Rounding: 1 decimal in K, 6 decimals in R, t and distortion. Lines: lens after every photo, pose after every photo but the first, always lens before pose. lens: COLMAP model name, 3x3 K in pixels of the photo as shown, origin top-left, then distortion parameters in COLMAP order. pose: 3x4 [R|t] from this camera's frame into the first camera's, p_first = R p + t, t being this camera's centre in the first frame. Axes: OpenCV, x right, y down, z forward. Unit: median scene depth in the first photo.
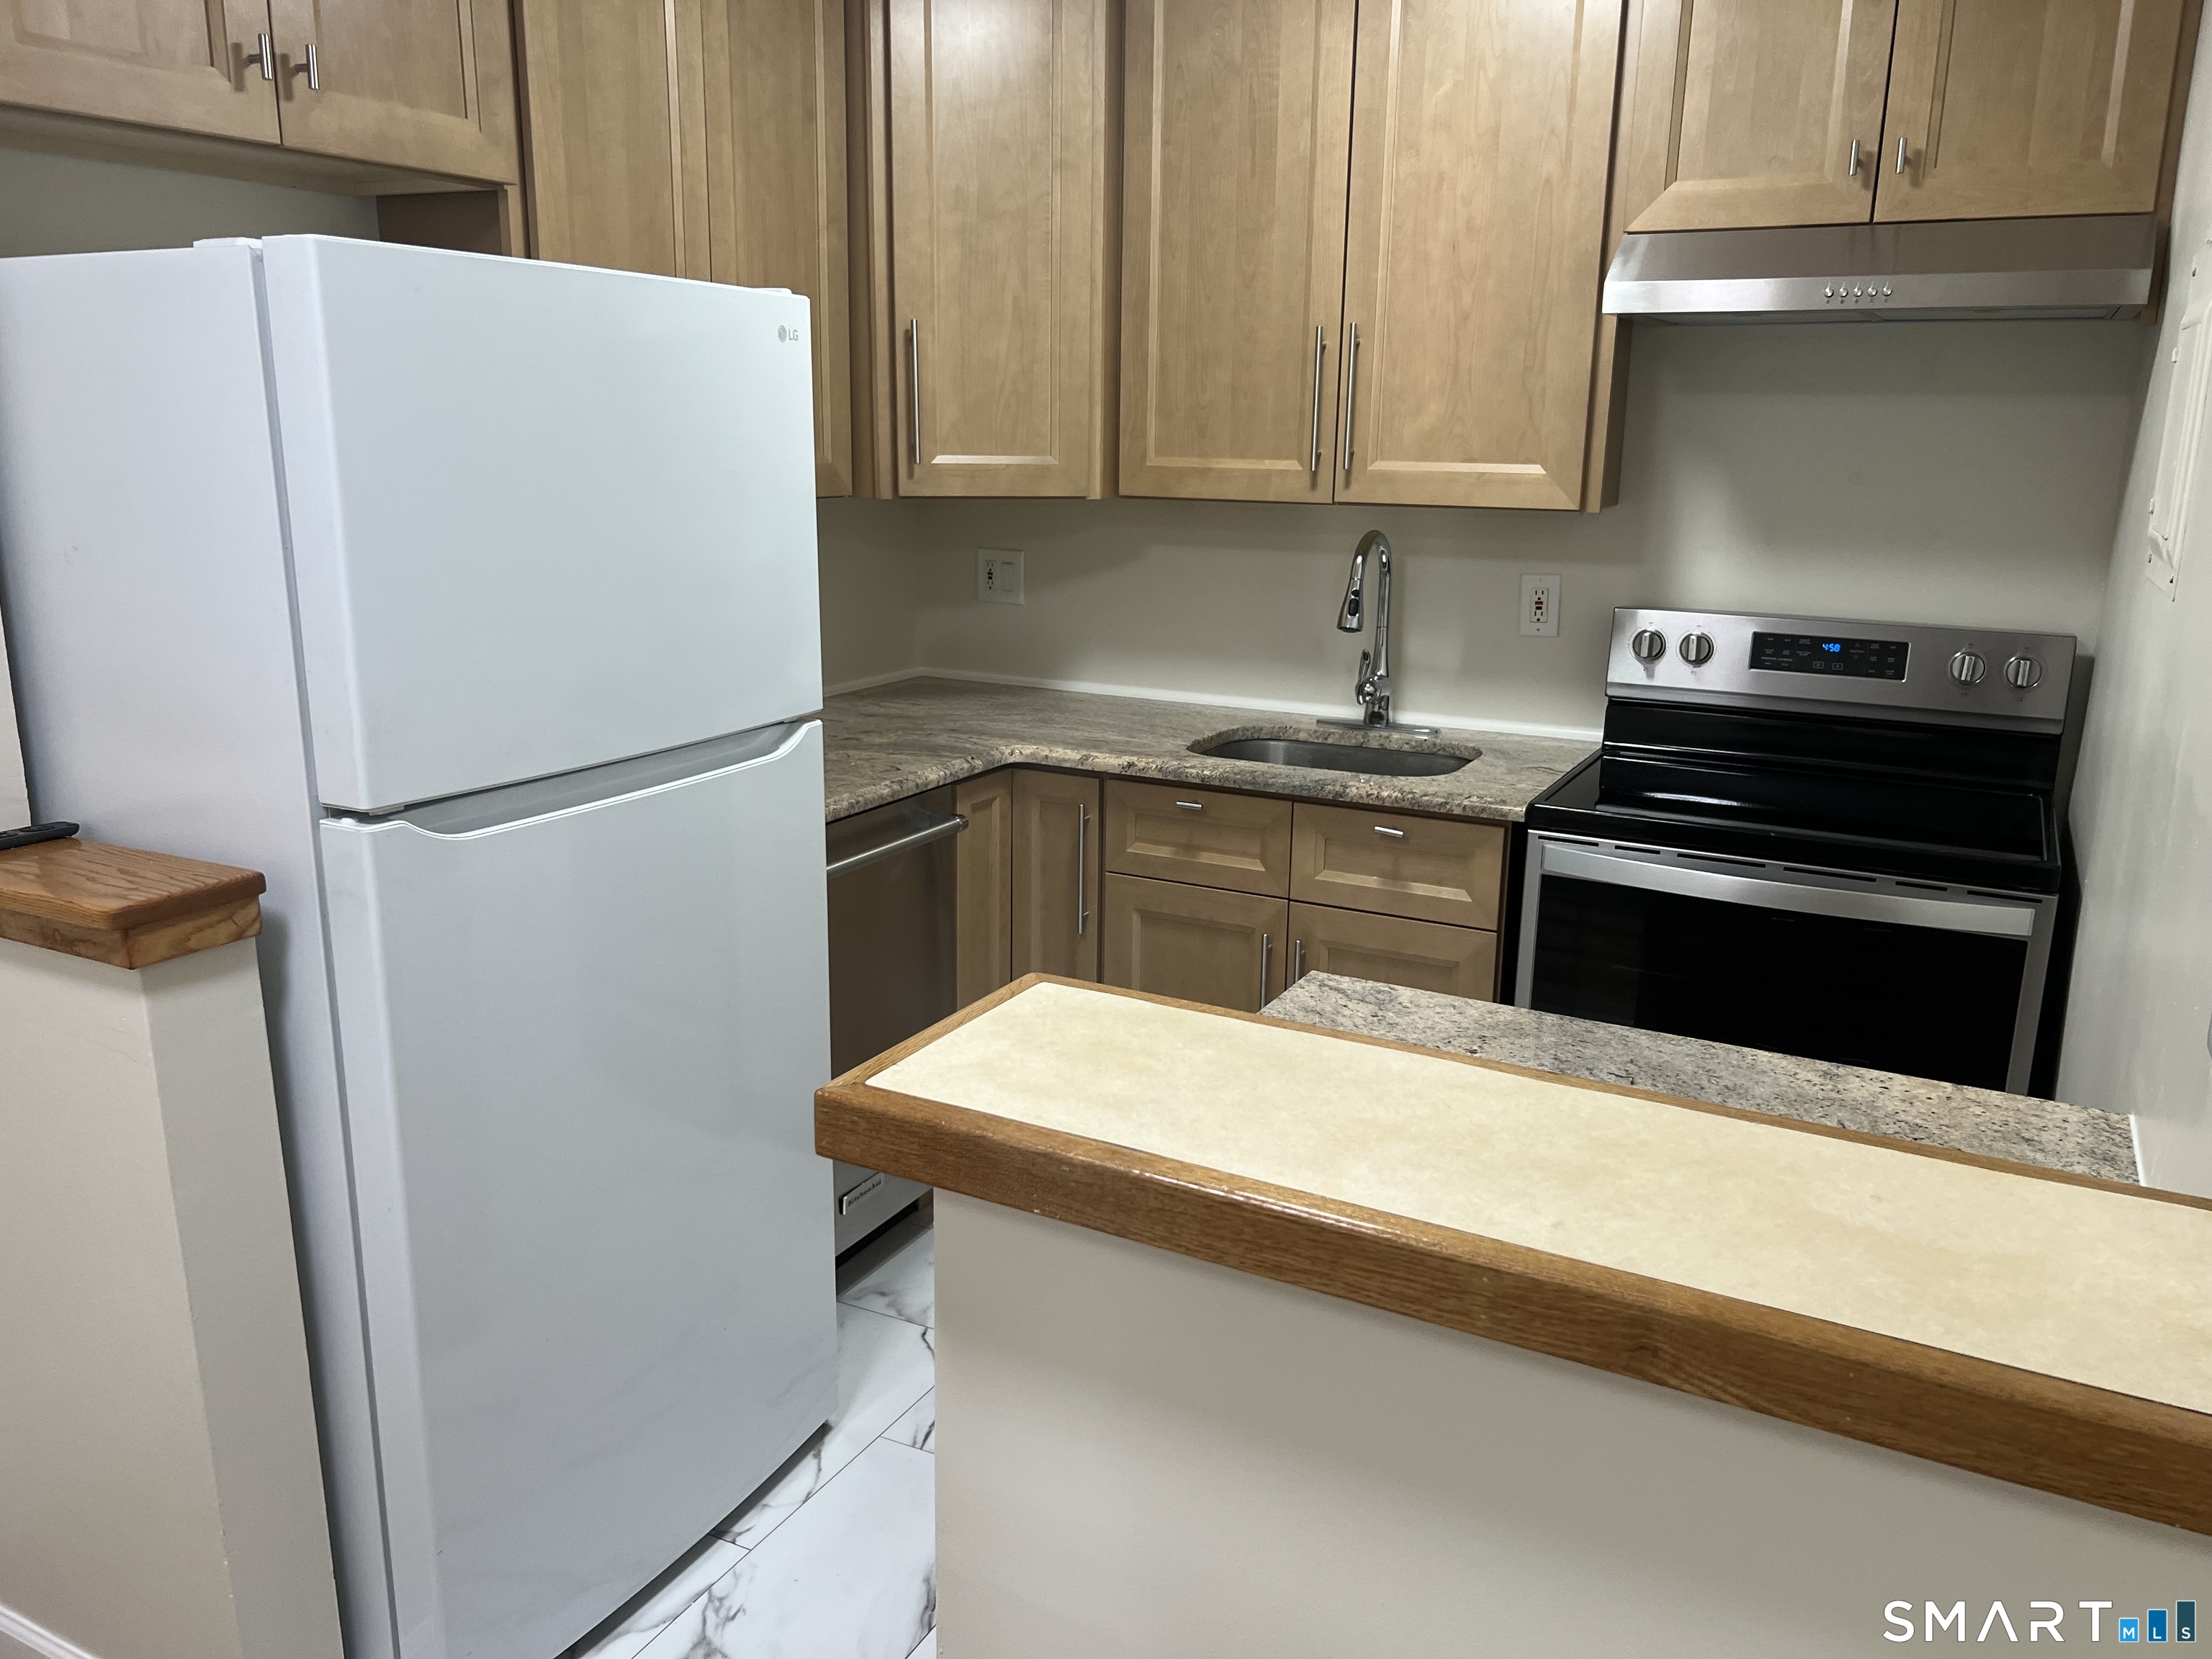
lens RADIAL K [[1664.4, 0, 1106.0], [0, 1664.4, 829.5], [0, 0, 1]] dist [0.068910, -0.075965]
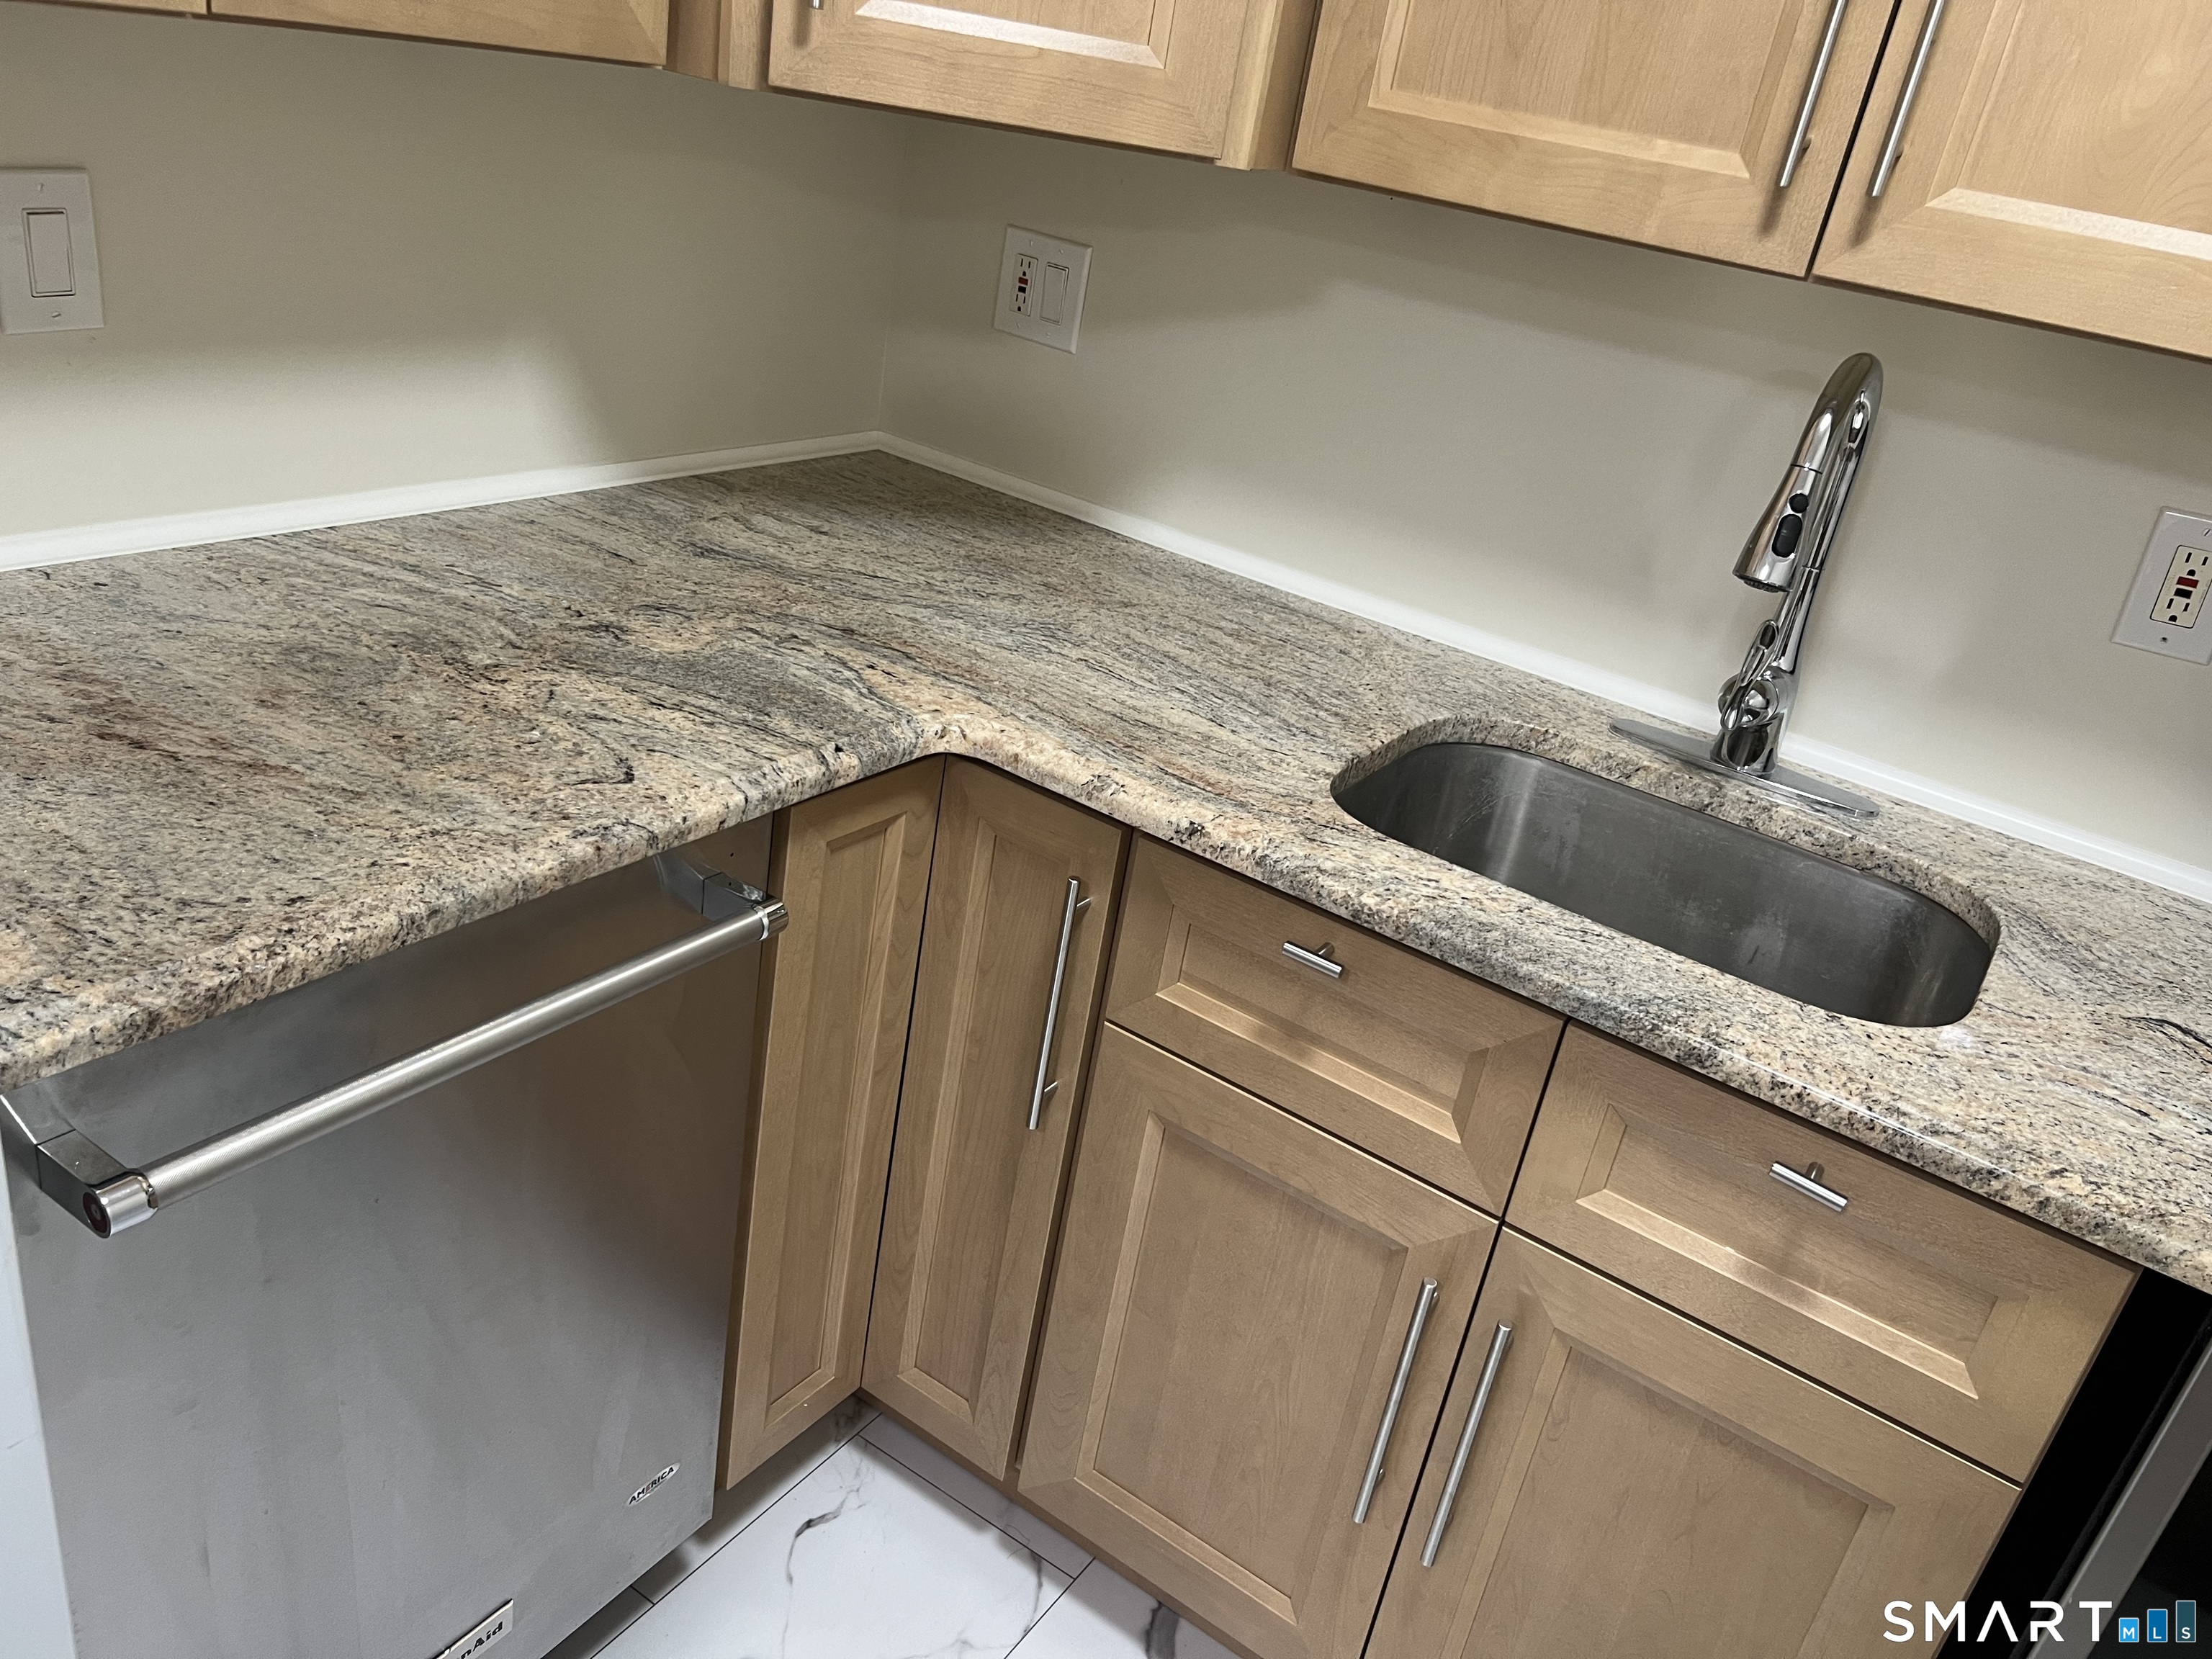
lens RADIAL K [[1712.7, 0, 1106.0], [0, 1712.7, 829.5], [0, 0, 1]] dist [0.048790, -0.087091]
pose [[0.983205, 0.178399, -0.038490, 0.008850], [-0.168391, 0.968089, 0.185602, -0.113466], [0.070373, -0.176004, 0.981871, 0.549306]]
